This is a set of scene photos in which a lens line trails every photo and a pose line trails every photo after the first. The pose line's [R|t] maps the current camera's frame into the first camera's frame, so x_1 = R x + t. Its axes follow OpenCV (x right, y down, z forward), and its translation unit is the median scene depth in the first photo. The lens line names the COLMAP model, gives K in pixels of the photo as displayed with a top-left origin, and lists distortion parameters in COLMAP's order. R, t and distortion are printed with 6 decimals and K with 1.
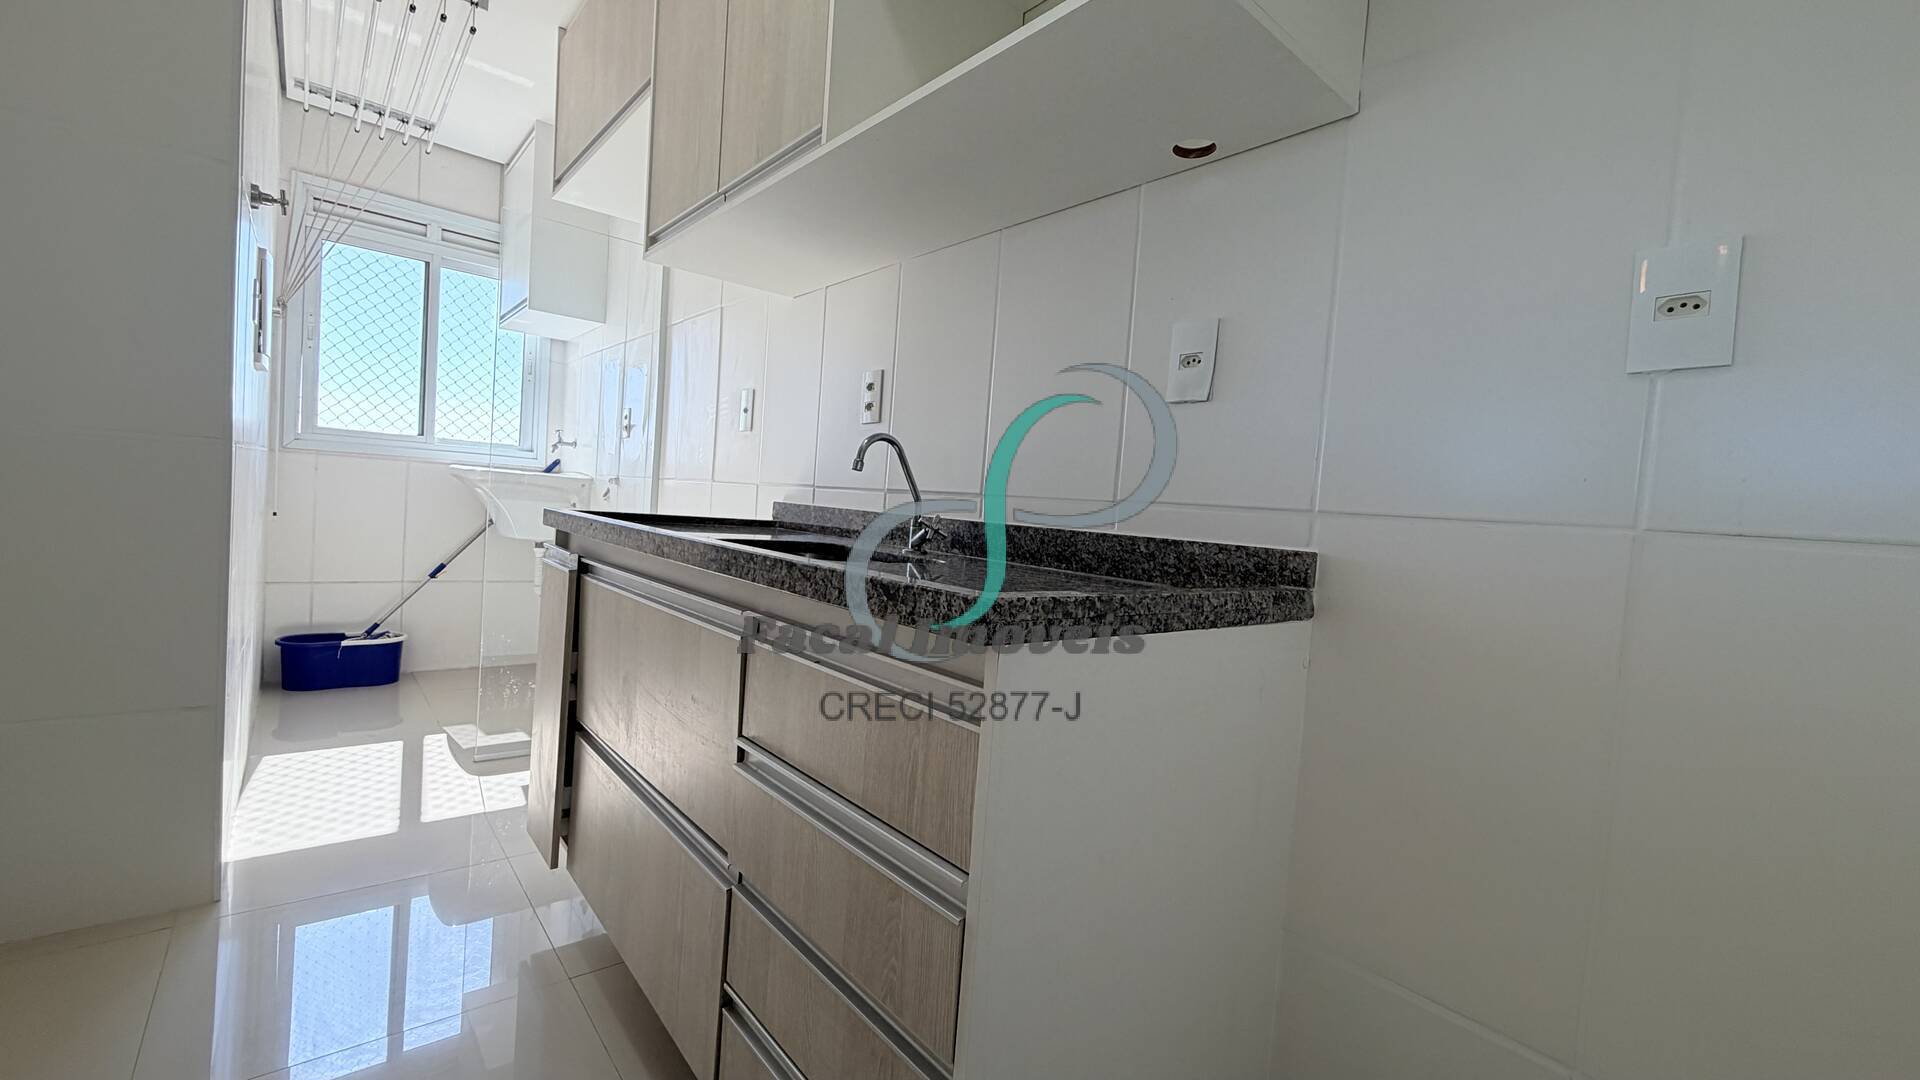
lens RADIAL K [[768.3, 0, 961.2], [0, 768.3, 532.8], [0, 0, 1]] dist [-0.003664, 0.000289]
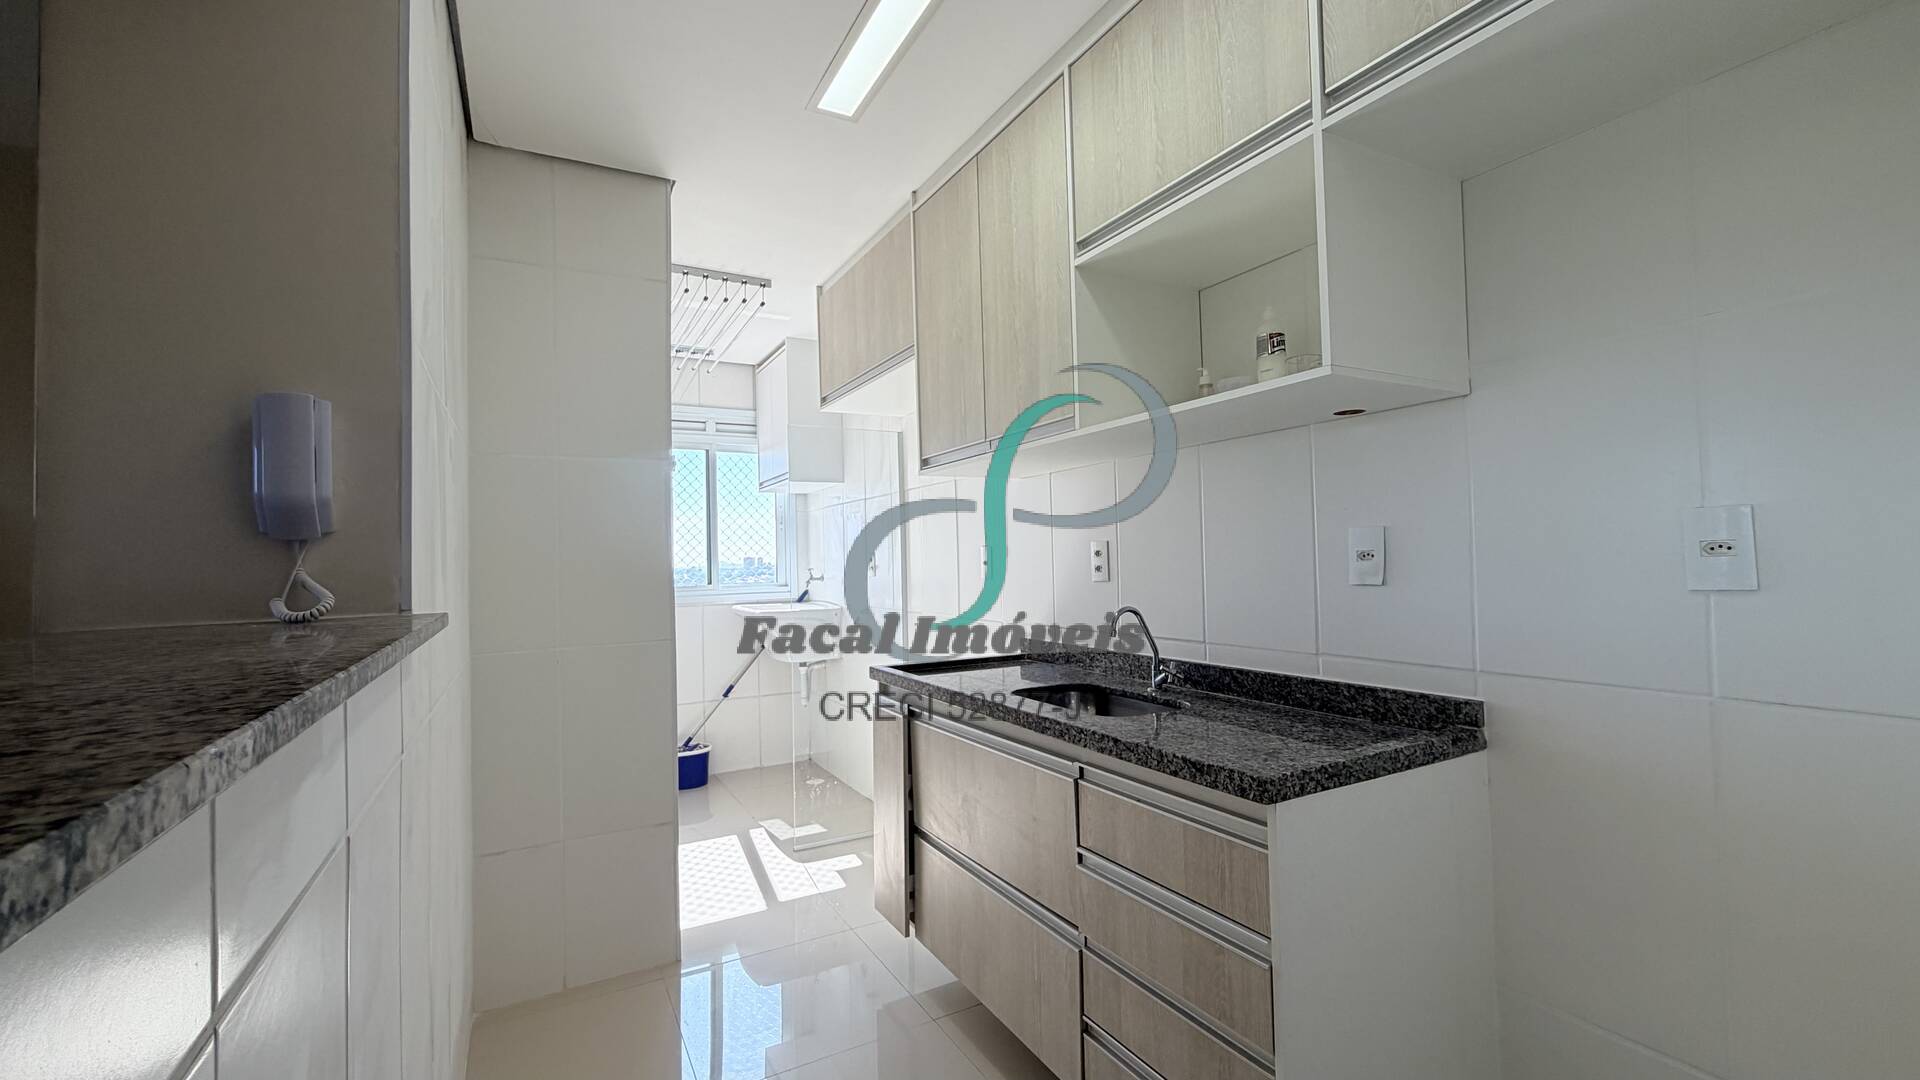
lens RADIAL K [[768.3, 0, 958.3], [0, 768.3, 536.3], [0, 0, 1]] dist [-0.003664, 0.000289]
pose [[0.974187, -0.103406, -0.200666, -0.104397], [0.088715, 0.992767, -0.080895, -0.165014], [0.207580, 0.061005, 0.976314, -0.389970]]
